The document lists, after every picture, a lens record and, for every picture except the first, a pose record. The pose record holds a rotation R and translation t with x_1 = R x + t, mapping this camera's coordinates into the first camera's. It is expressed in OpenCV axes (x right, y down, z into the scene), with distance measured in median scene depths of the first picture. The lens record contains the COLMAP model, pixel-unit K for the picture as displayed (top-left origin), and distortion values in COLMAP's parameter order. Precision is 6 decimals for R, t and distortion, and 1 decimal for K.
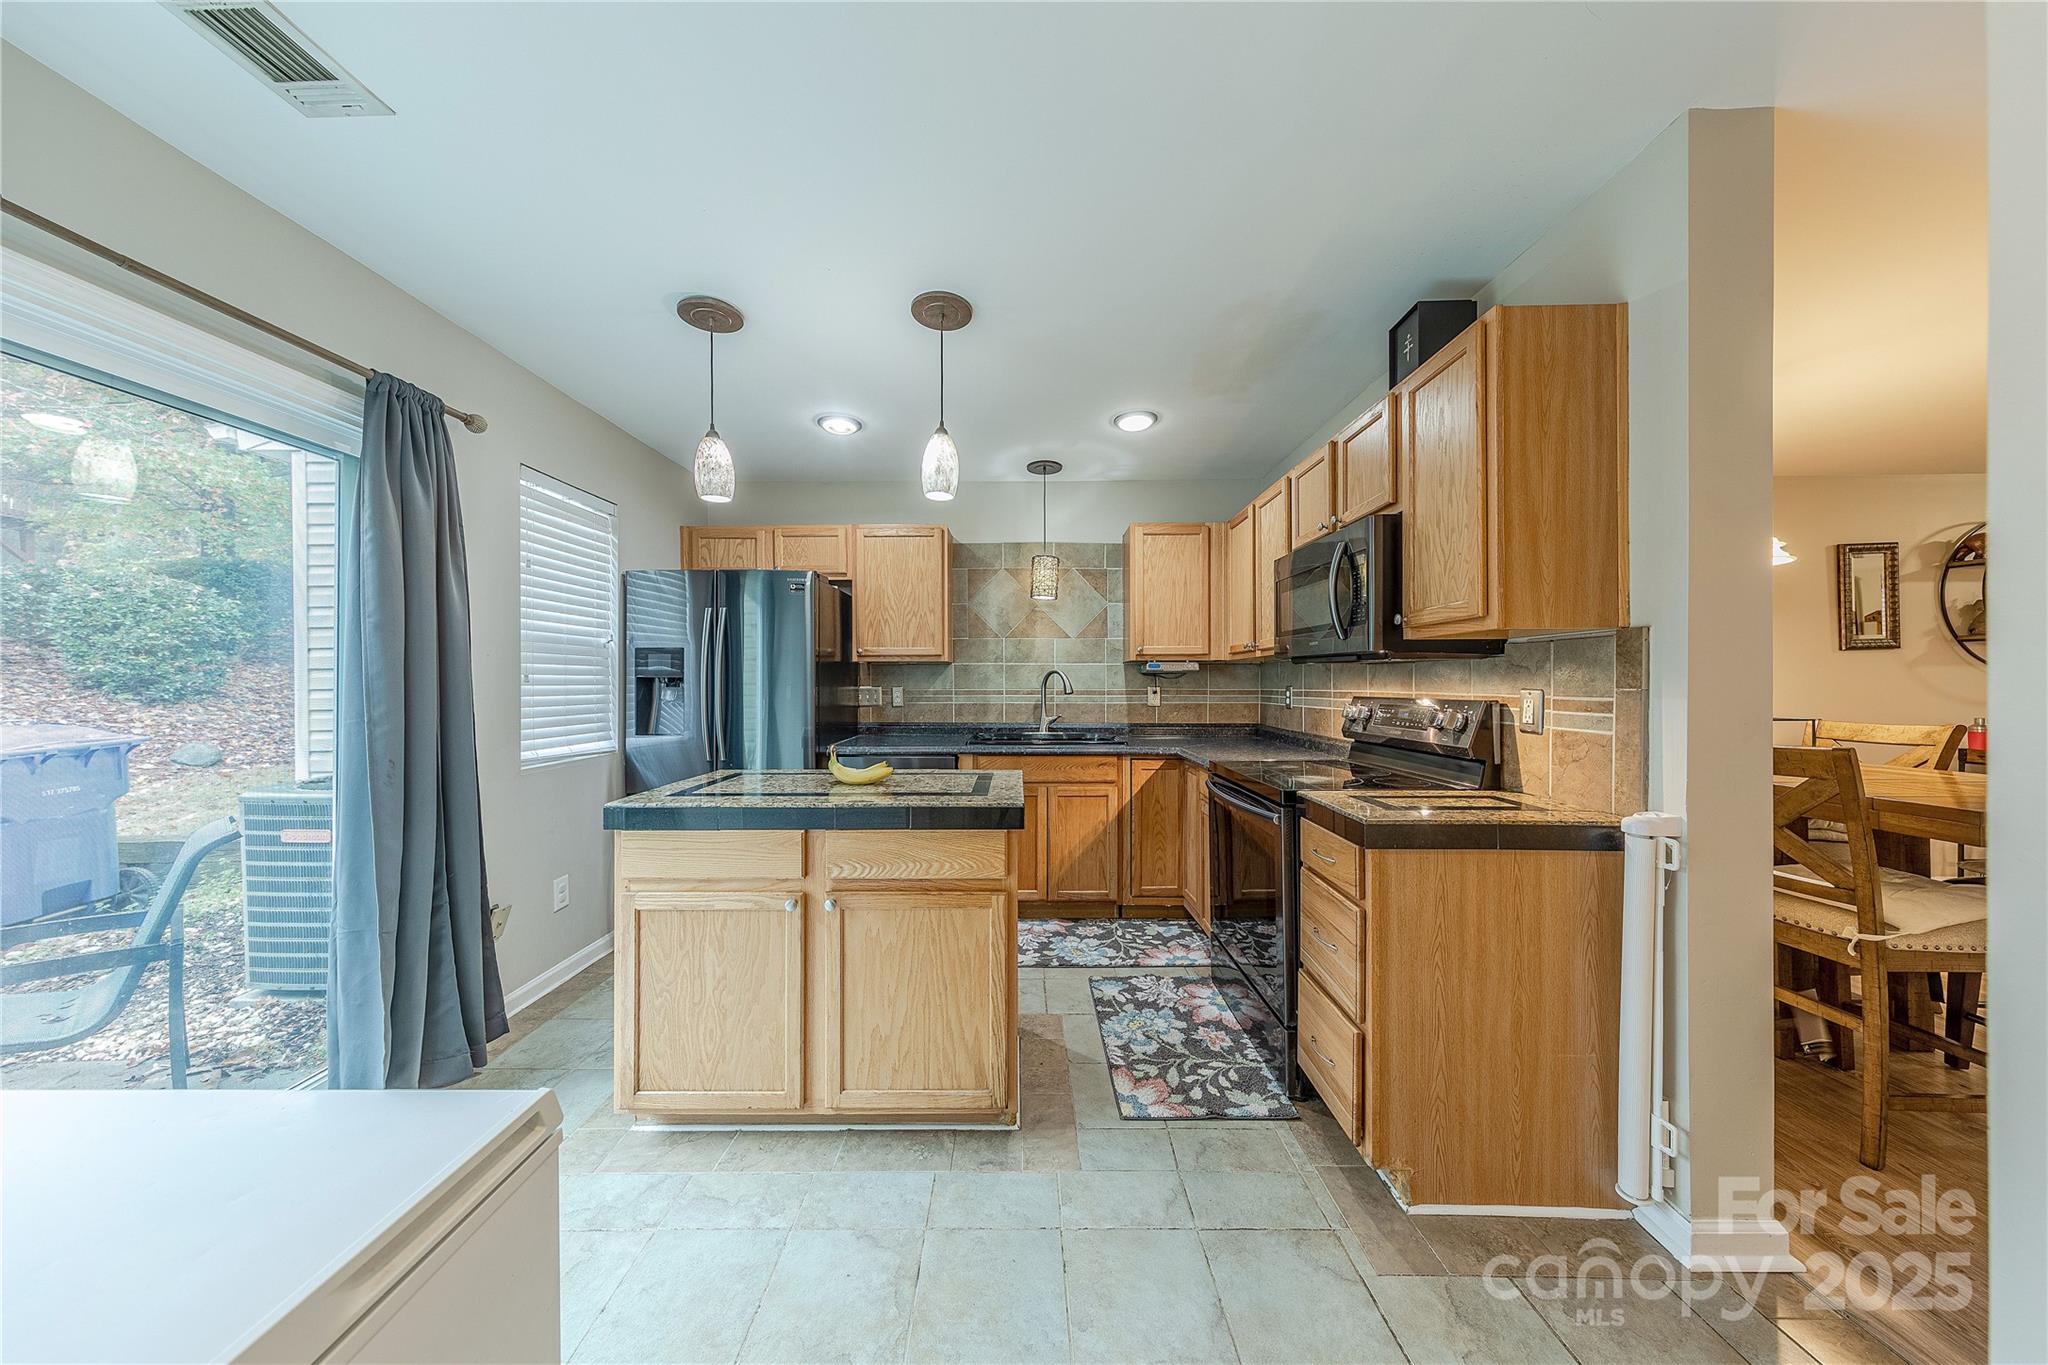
lens RADIAL K [[654.1, 0, 1011.1], [0, 654.1, 683.4], [0, 0, 1]] dist [0.000447, 0.000002]
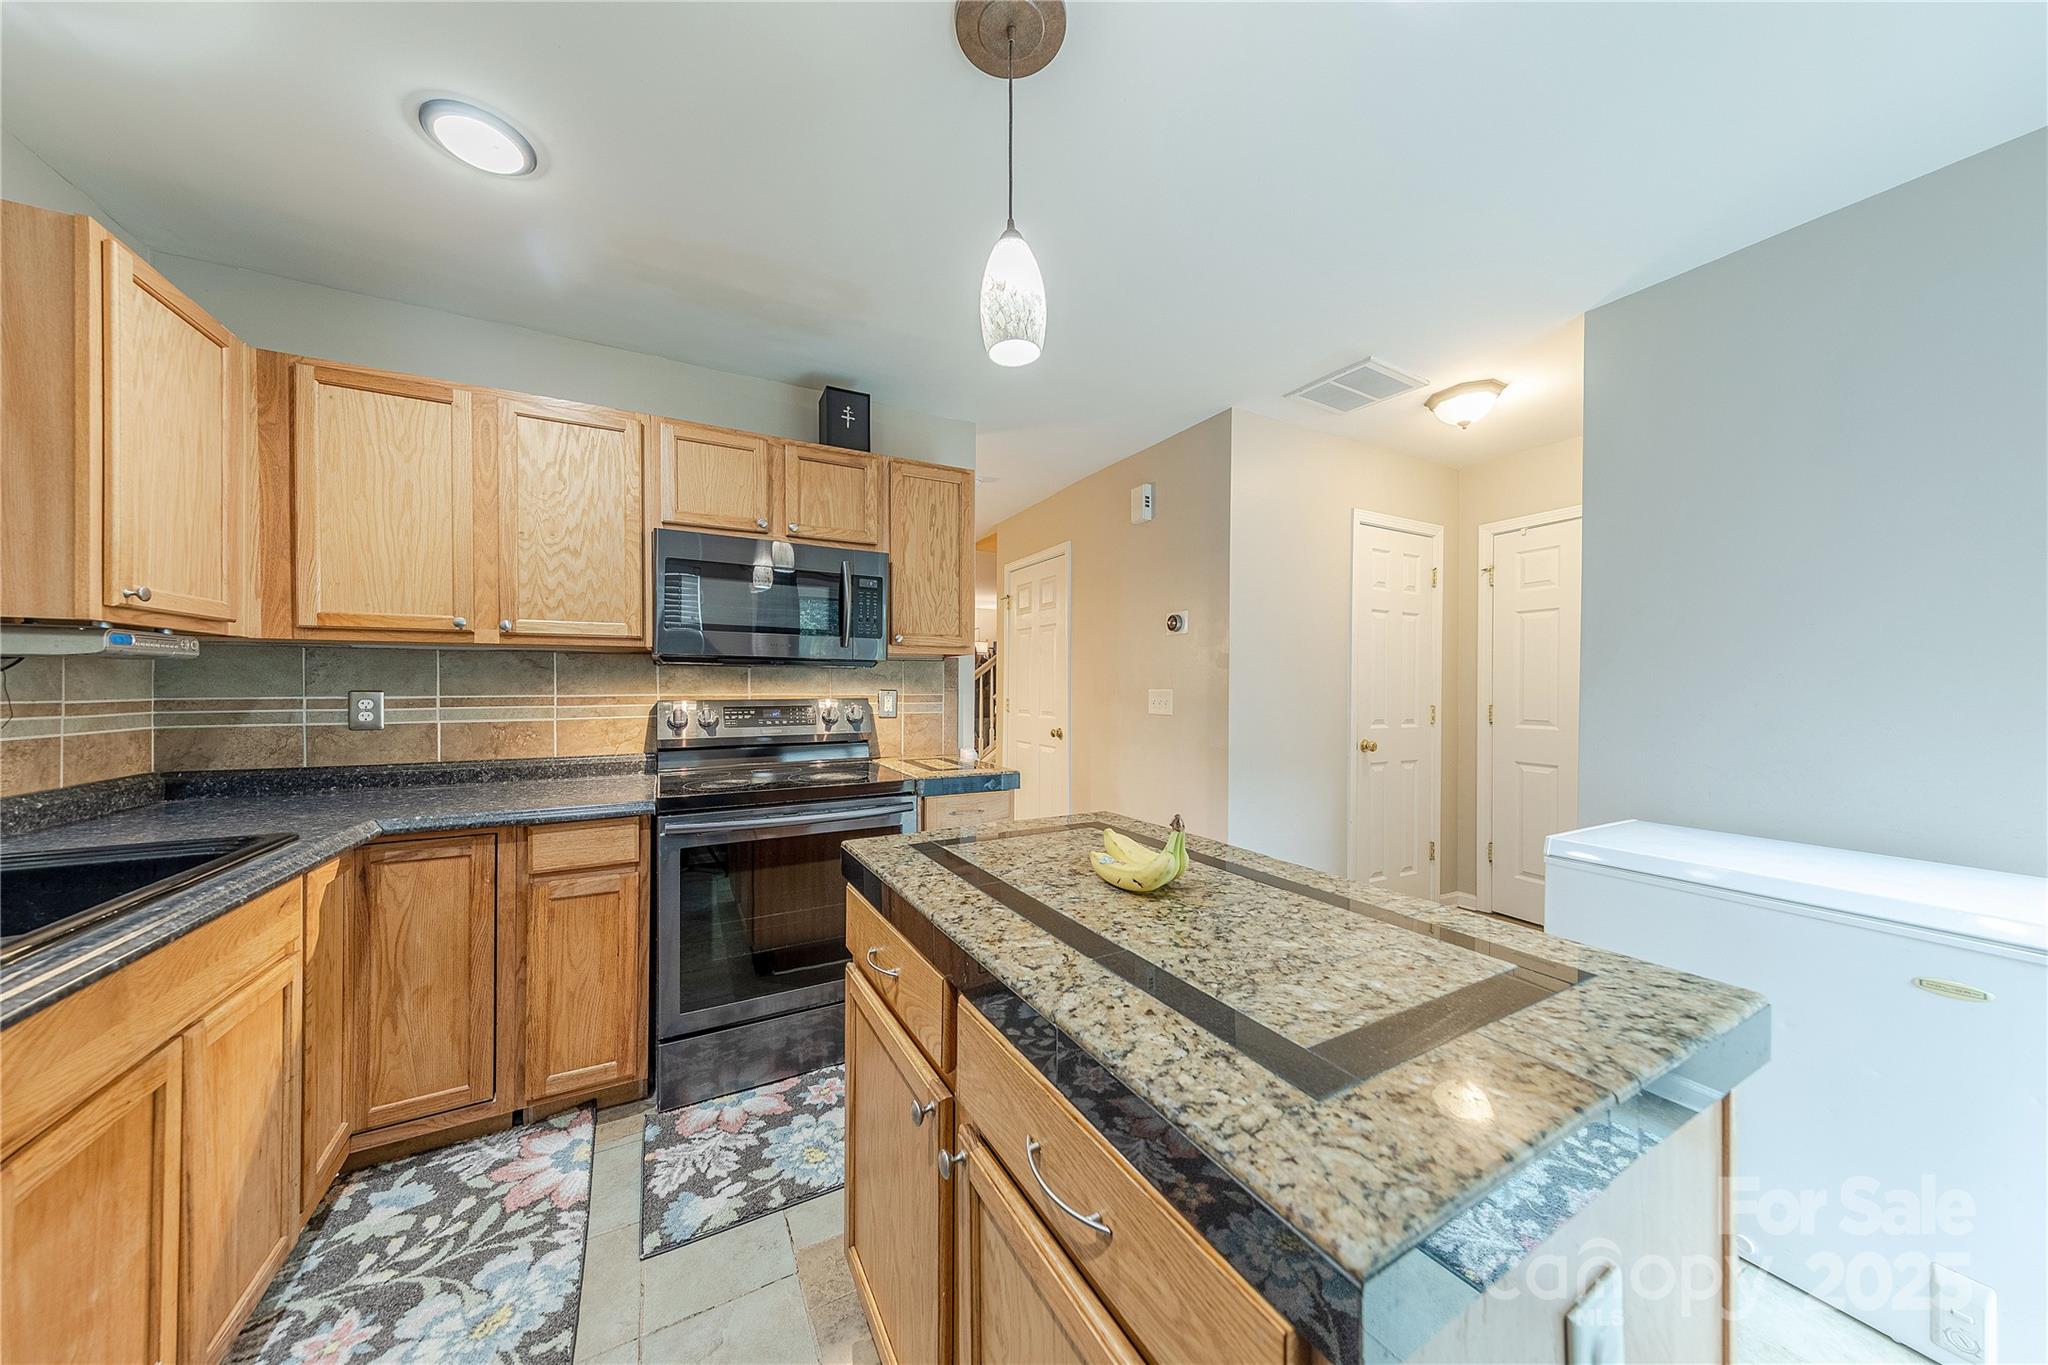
lens RADIAL K [[654.1, 0, 1011.1], [0, 654.1, 683.4], [0, 0, 1]] dist [0.000447, 0.000002]
pose [[-0.488710, -0.003944, 0.872437, -0.418905], [-0.003624, 0.999990, 0.002490, -0.006617], [-0.872439, -0.001945, -0.488720, 0.882409]]
